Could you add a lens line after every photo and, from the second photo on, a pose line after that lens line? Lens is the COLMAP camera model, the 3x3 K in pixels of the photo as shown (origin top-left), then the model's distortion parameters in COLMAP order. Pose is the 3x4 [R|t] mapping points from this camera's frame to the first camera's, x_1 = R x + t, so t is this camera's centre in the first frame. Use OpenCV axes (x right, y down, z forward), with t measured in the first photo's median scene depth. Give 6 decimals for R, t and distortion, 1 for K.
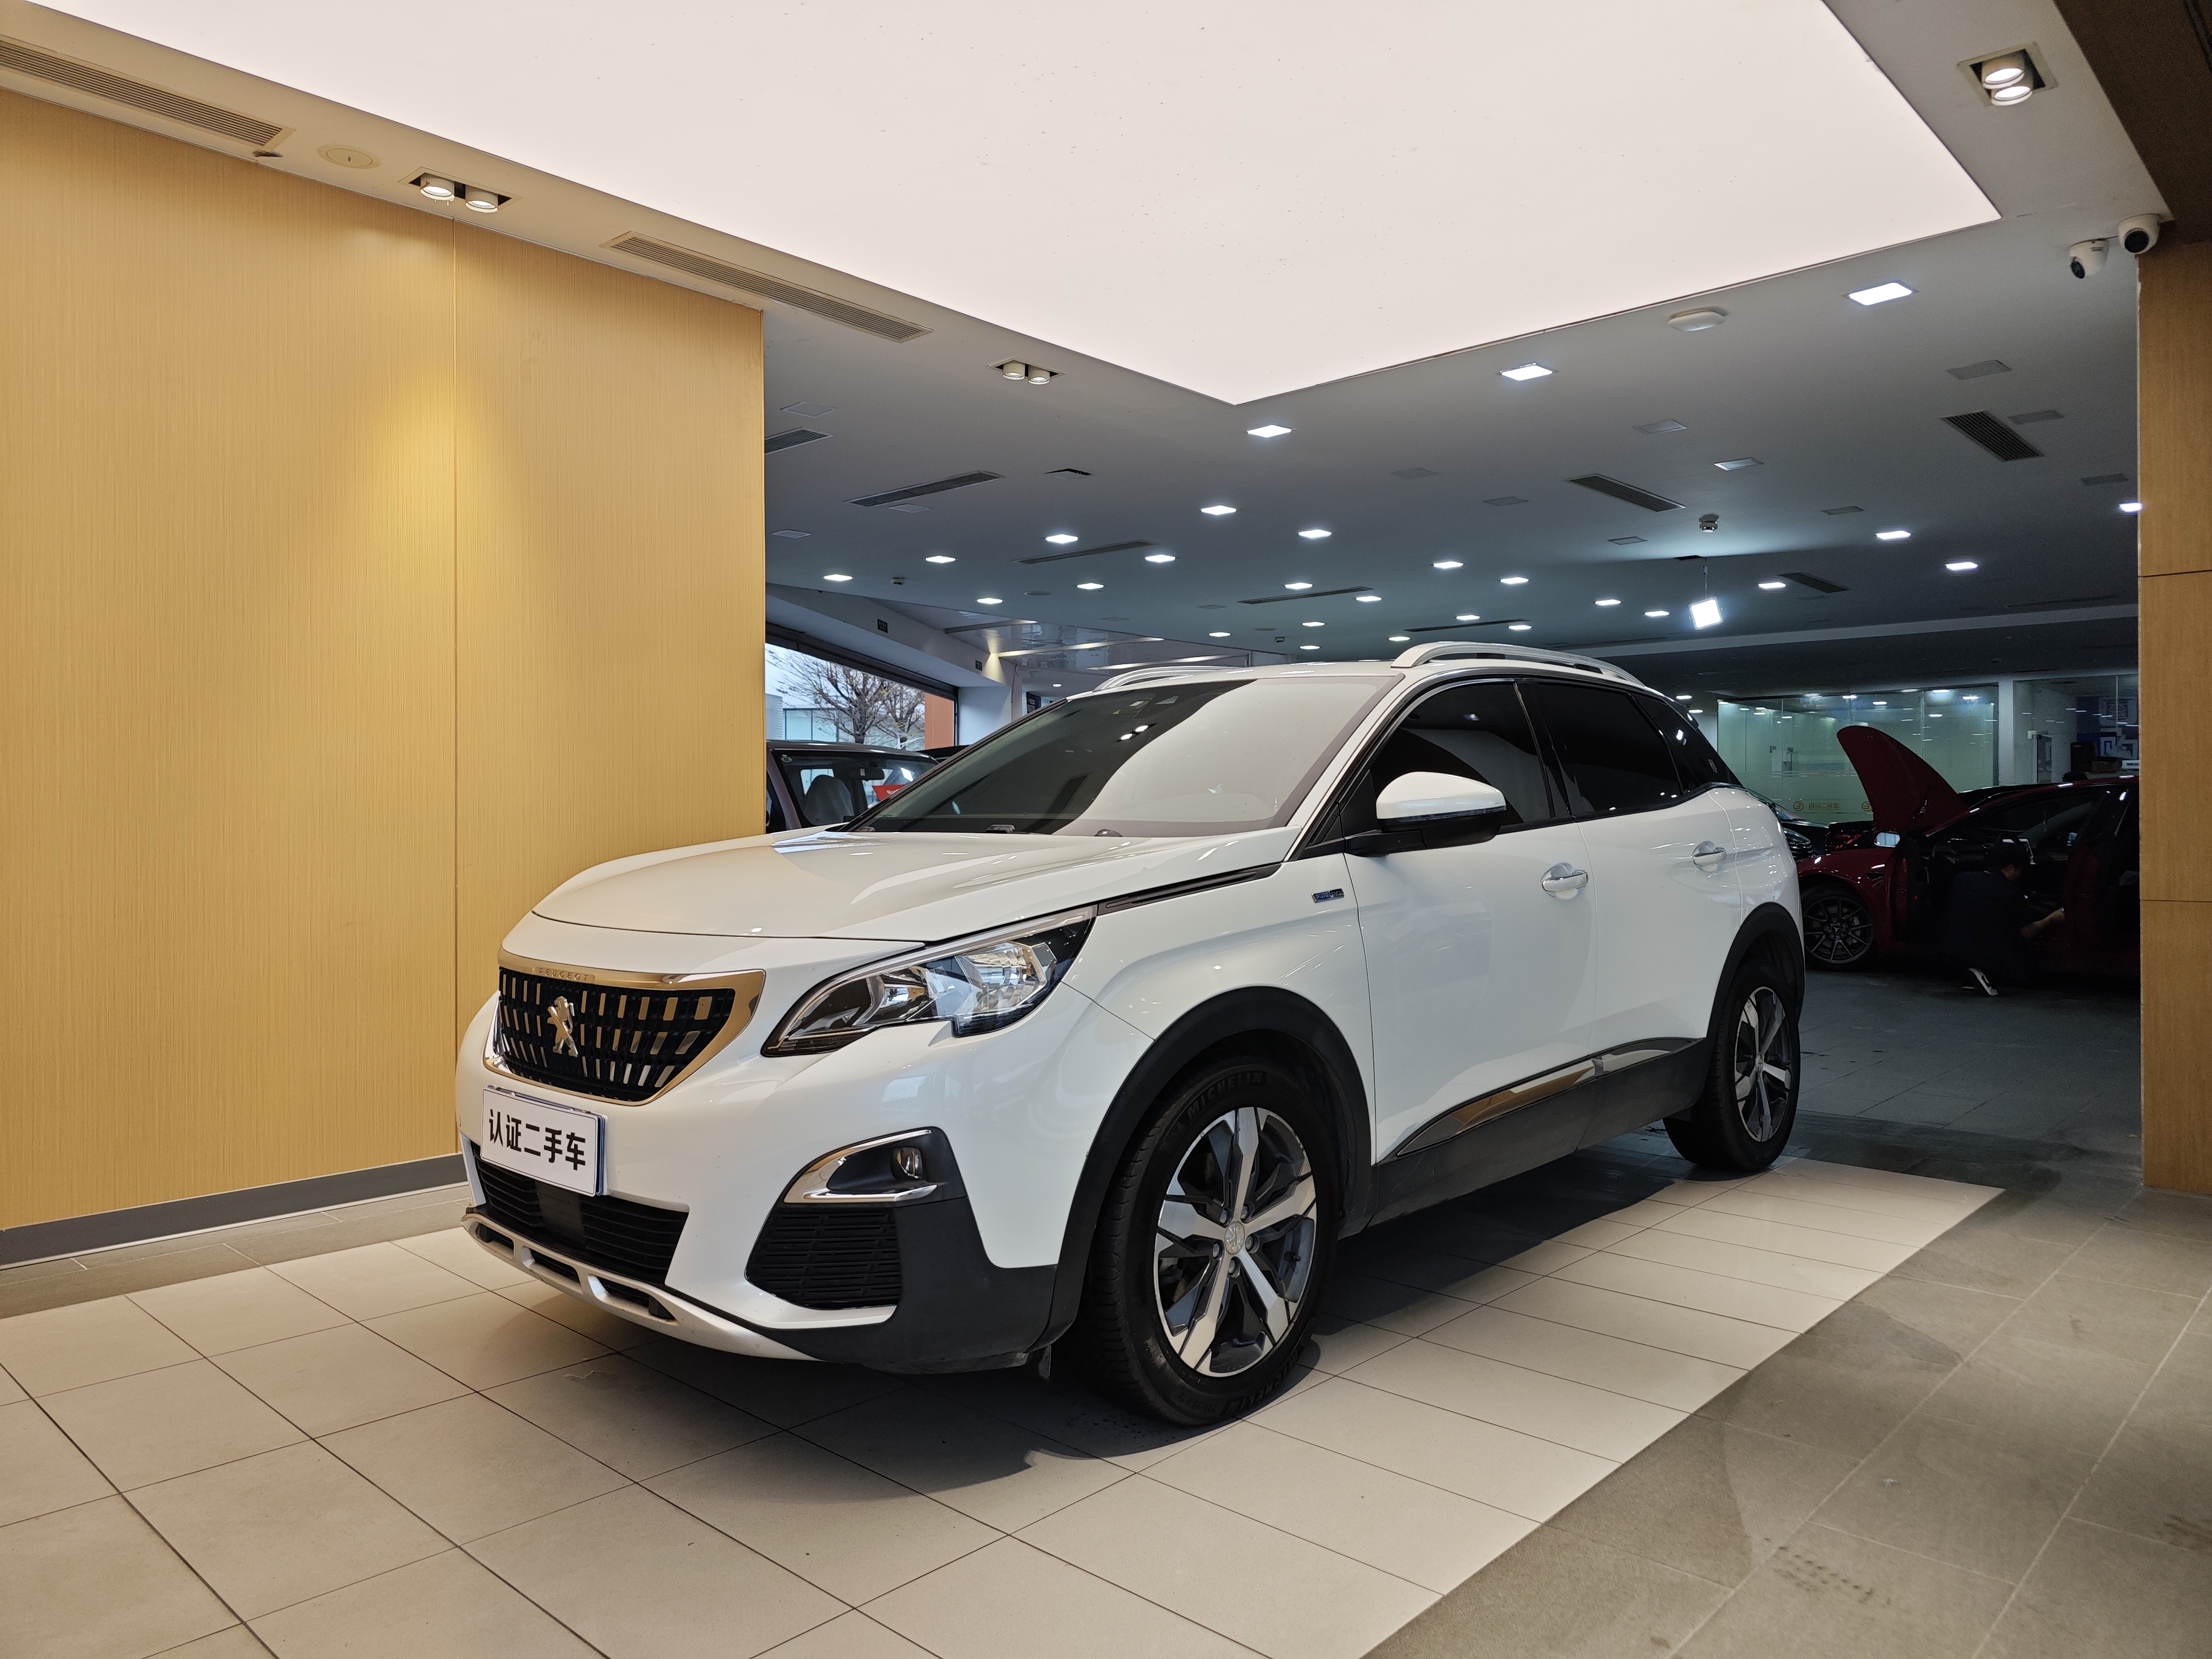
lens RADIAL K [[1507.9, 0, 1117.7], [0, 1507.9, 819.7], [0, 0, 1]] dist [0.030613, -0.034470]
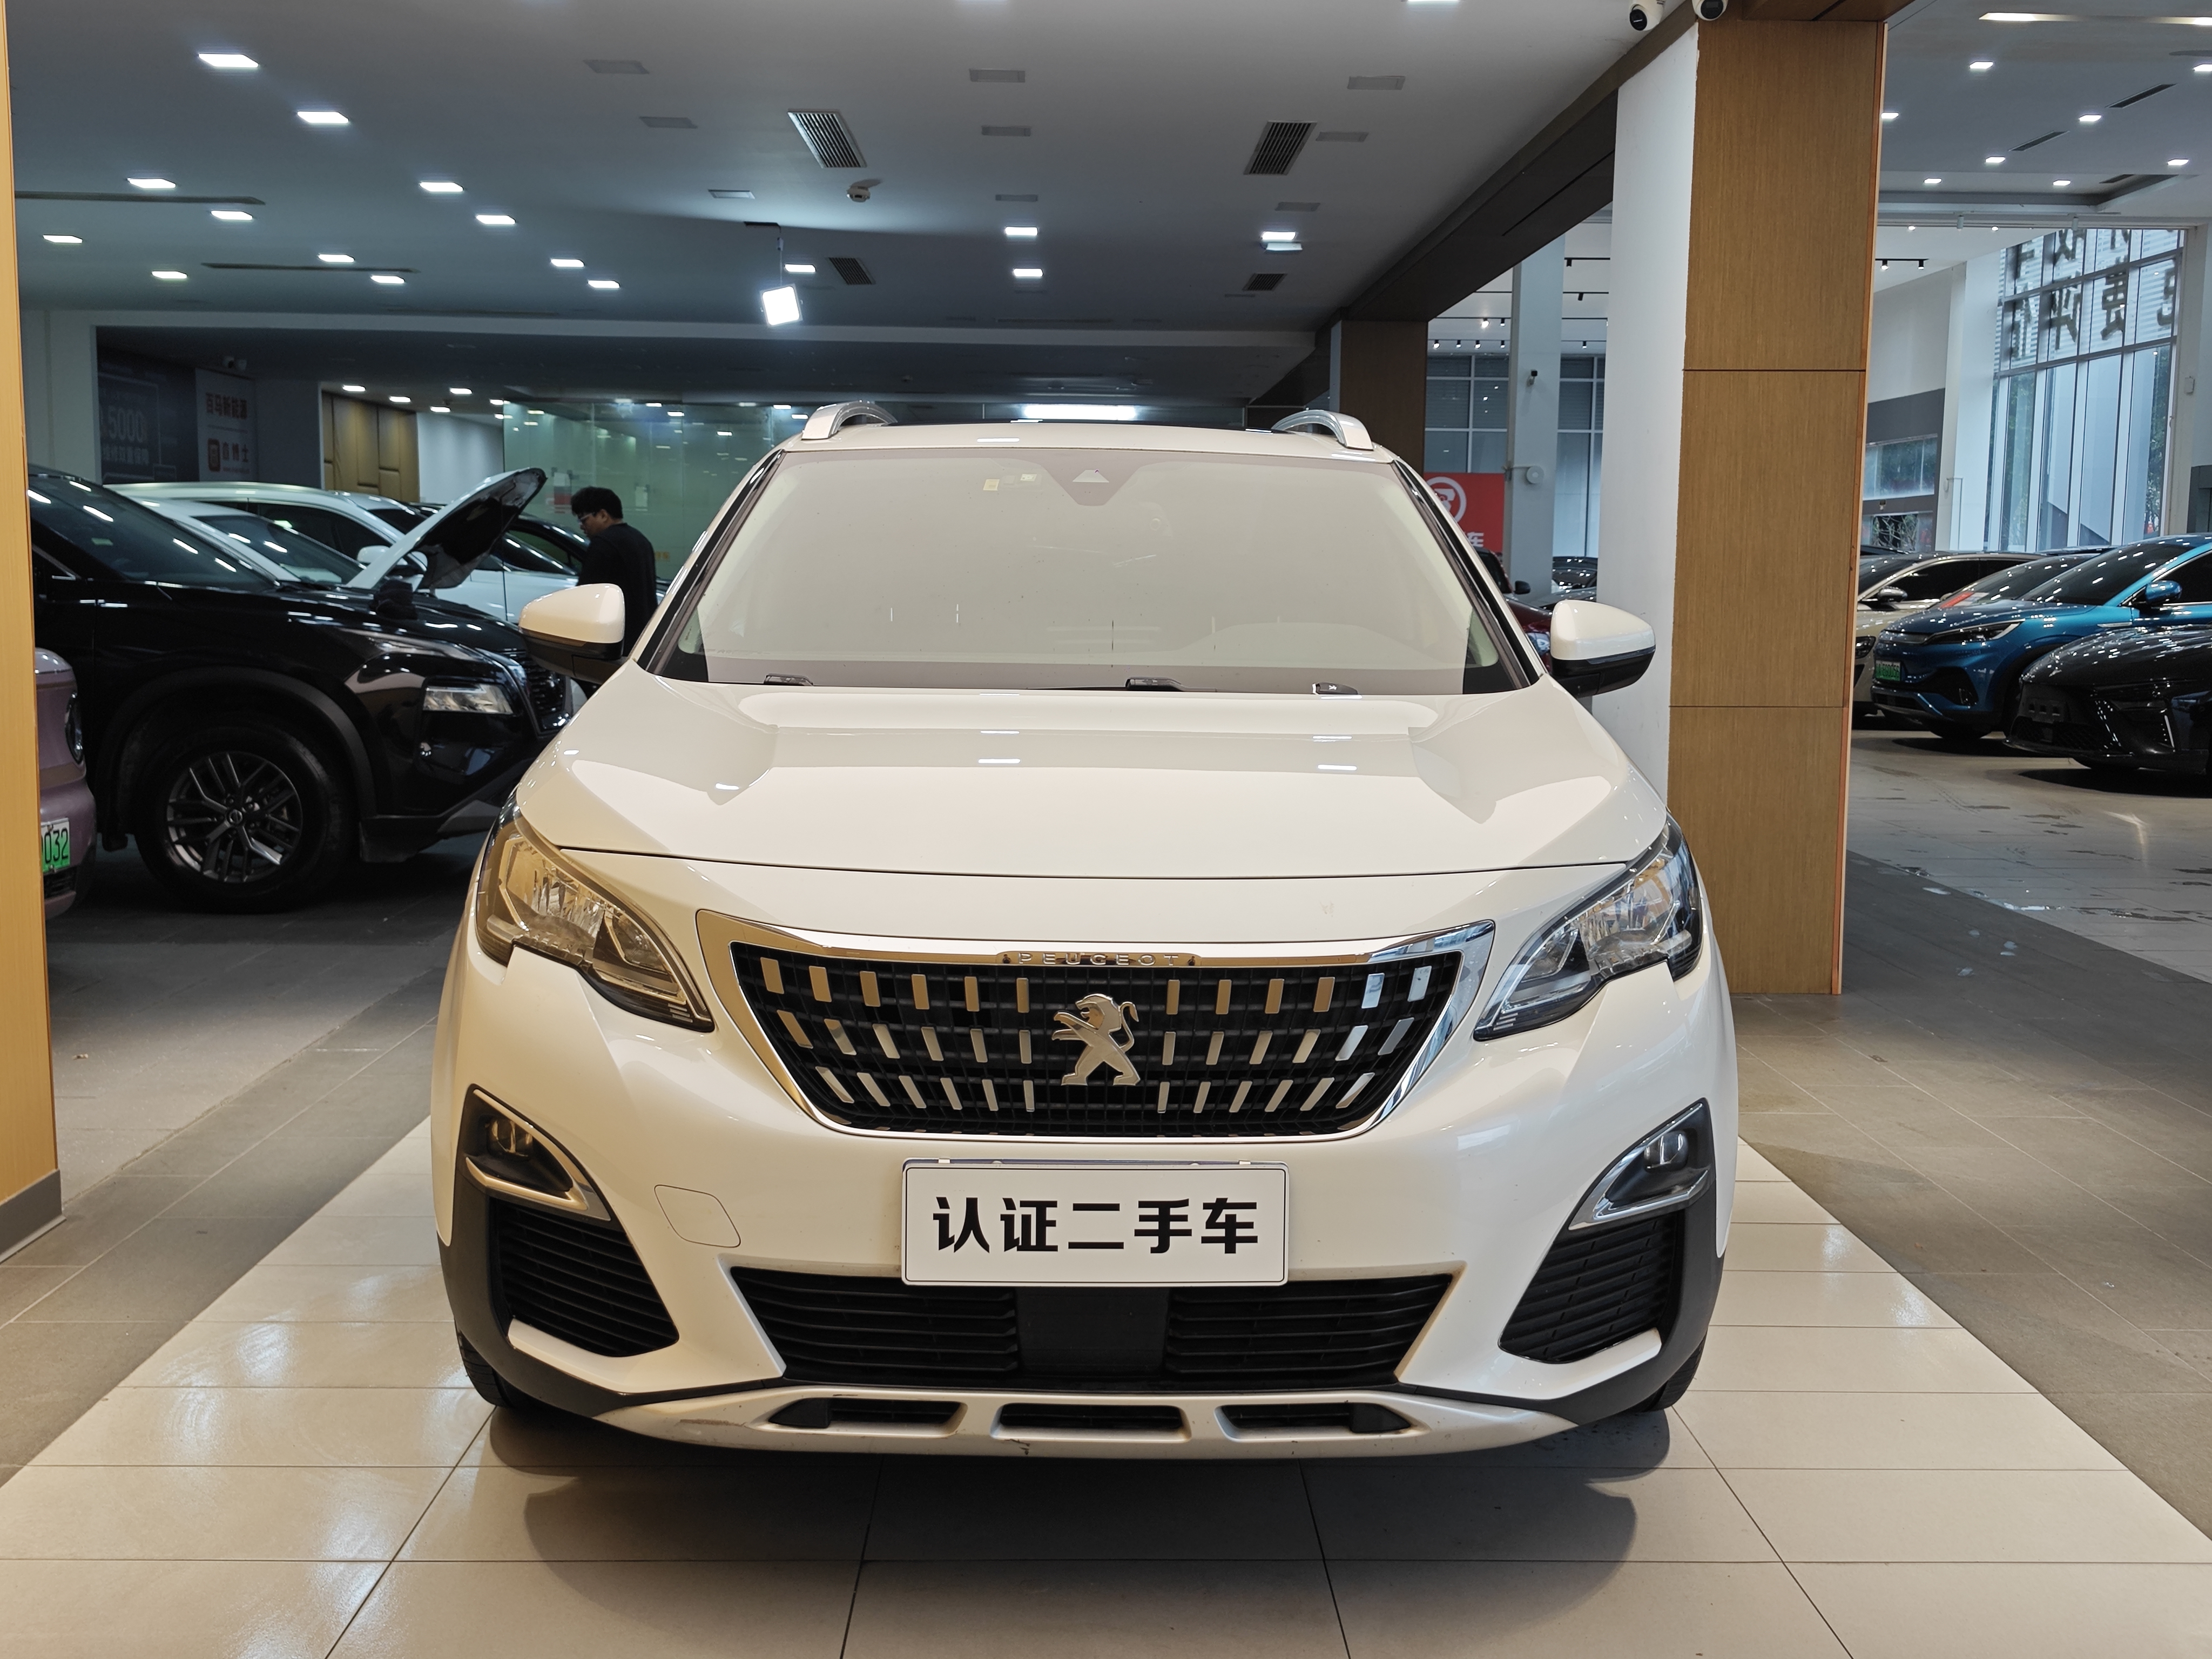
lens RADIAL K [[2248.4, 0, 1113.2], [0, 2248.4, 825.6], [0, 0, 1]] dist [0.023292, 0.000000]
pose [[0.718938, -0.071952, 0.691340, -0.980214], [-0.012291, 0.993156, 0.116146, -0.057309], [-0.694966, -0.091999, 0.713133, 0.343679]]
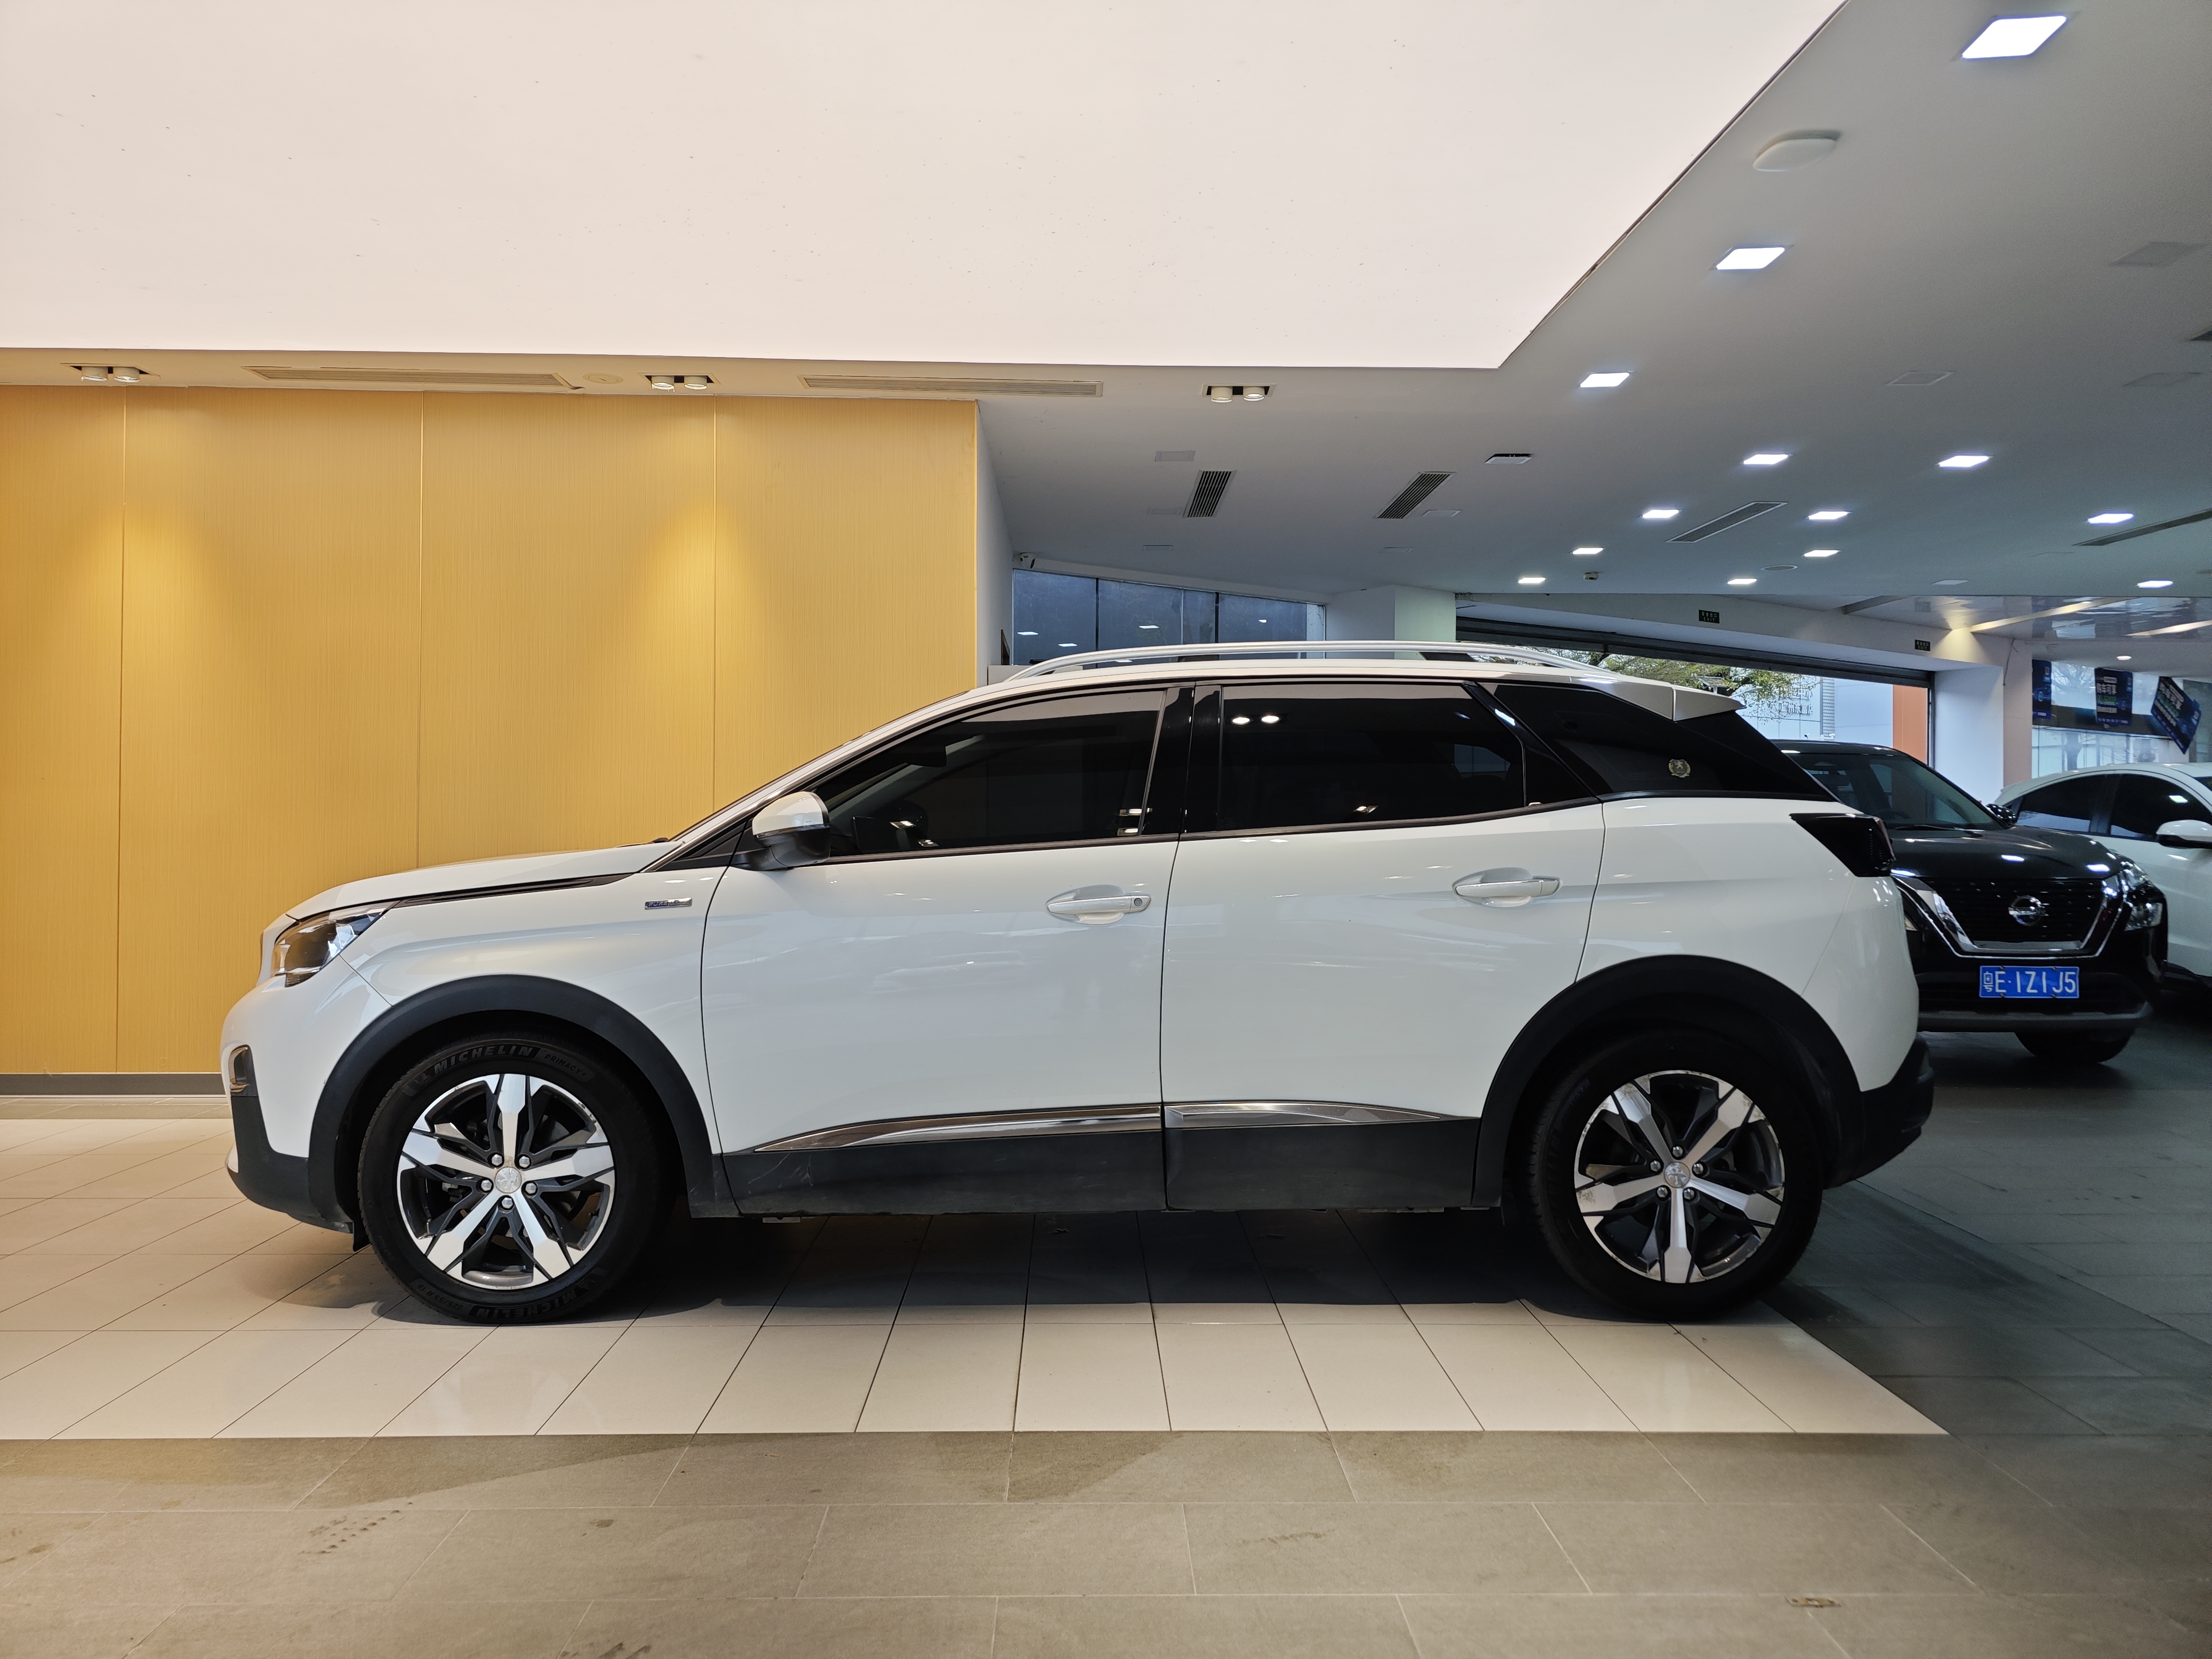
lens RADIAL K [[1507.9, 0, 1103.5], [0, 1507.9, 800.6], [0, 0, 1]] dist [0.030613, -0.034470]
pose [[0.690672, -0.006056, -0.723143, 1.305821], [-0.004287, 0.999913, -0.012468, -0.016438], [0.723156, 0.011711, 0.690586, 0.501557]]
